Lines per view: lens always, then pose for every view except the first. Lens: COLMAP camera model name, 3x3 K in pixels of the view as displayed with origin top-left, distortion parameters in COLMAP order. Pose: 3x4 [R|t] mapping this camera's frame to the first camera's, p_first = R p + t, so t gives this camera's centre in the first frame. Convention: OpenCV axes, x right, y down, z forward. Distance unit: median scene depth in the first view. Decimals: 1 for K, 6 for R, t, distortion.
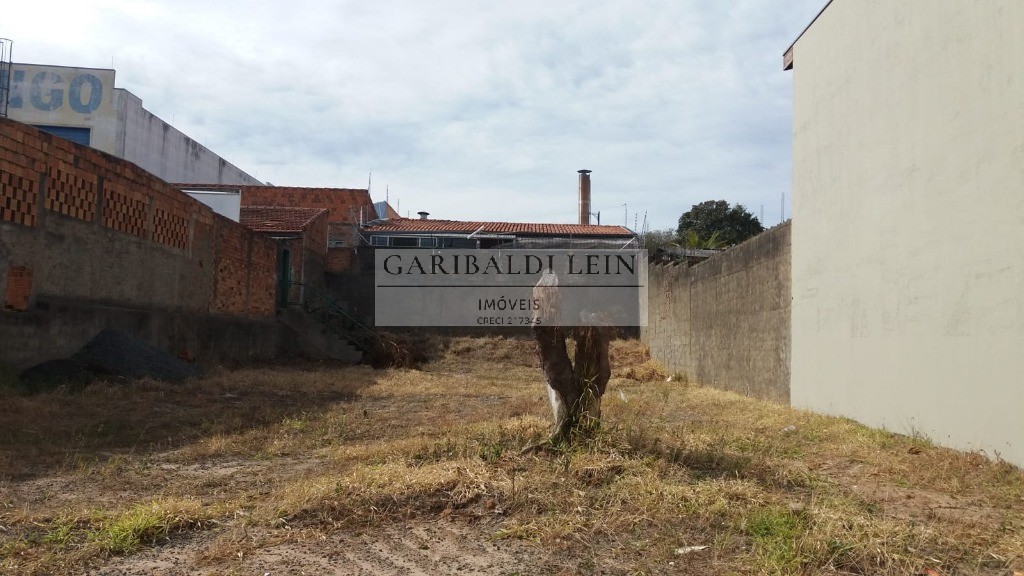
lens RADIAL K [[824.5, 0, 484.7], [0, 824.5, 302.3], [0, 0, 1]] dist [-0.006569, -0.032121]
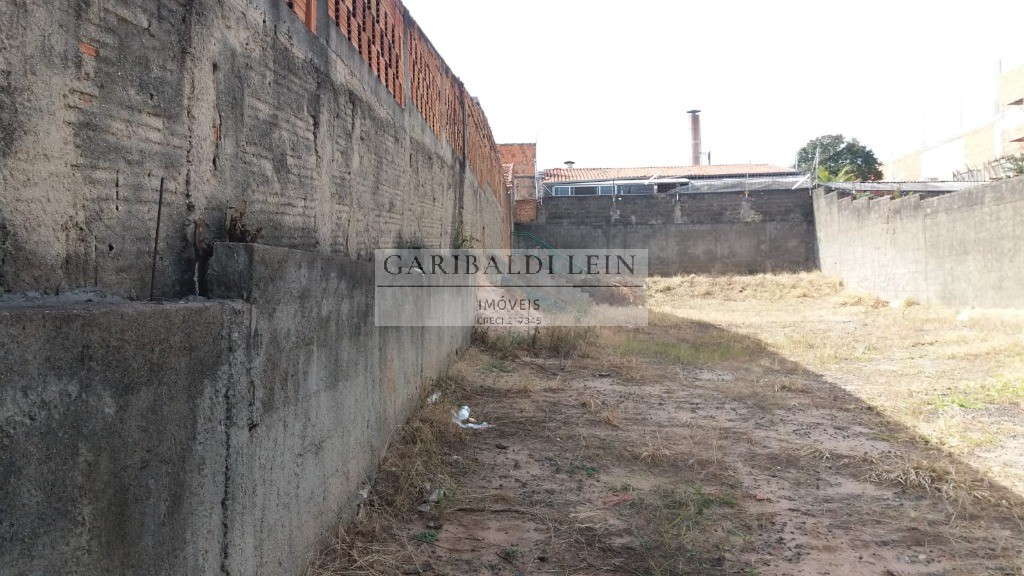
lens RADIAL K [[824.5, 0, 508.5], [0, 824.5, 297.7], [0, 0, 1]] dist [-0.006569, -0.032121]
pose [[0.998604, -0.051362, -0.012362, -0.192348], [0.052009, 0.996880, 0.059376, -0.004534], [0.009274, -0.059936, 0.998159, -0.064478]]
